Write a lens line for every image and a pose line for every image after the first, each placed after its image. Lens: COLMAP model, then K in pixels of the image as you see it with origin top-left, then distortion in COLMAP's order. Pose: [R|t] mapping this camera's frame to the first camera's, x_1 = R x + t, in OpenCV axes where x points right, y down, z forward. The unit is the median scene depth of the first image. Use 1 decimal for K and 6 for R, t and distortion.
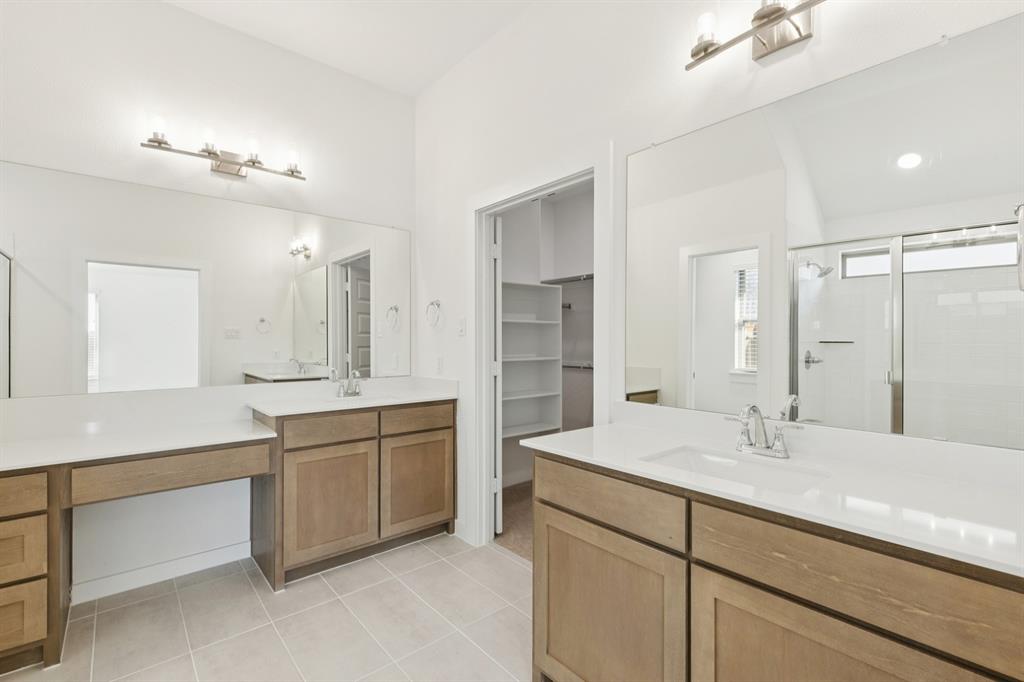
lens RADIAL K [[462.2, 0, 509.4], [0, 462.2, 345.8], [0, 0, 1]] dist [0.008534, -0.002085]
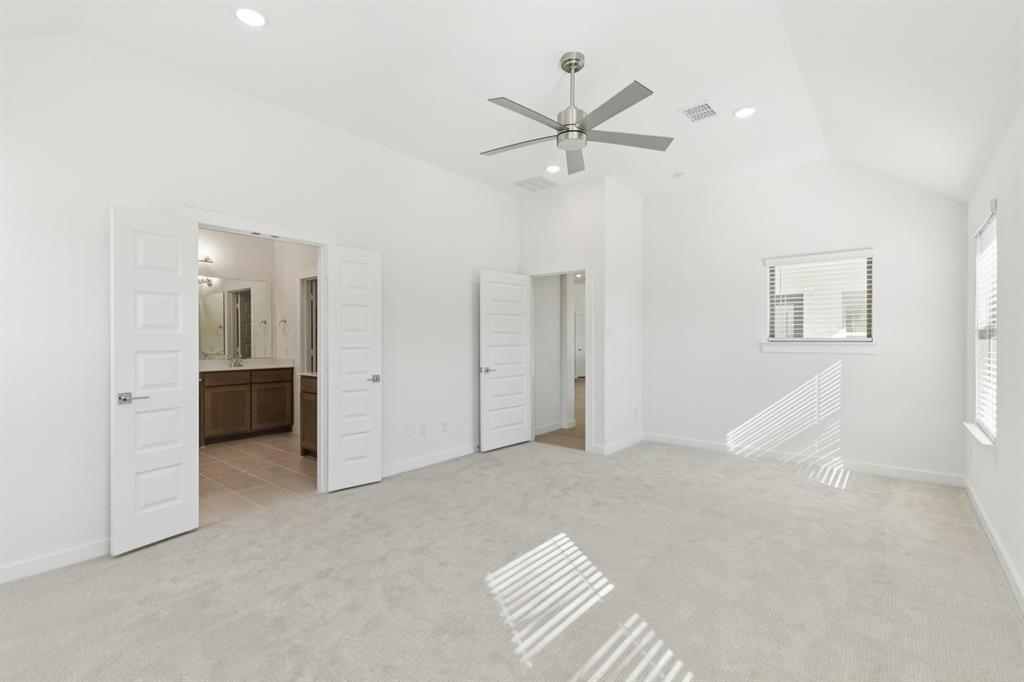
lens RADIAL K [[462.2, 0, 517.0], [0, 462.2, 342.8], [0, 0, 1]] dist [0.008534, -0.002085]
pose [[0.982011, -0.000892, 0.188823, 0.481181], [0.000662, 0.999999, 0.001284, 0.001871], [-0.188824, -0.001136, 0.982010, -1.234806]]
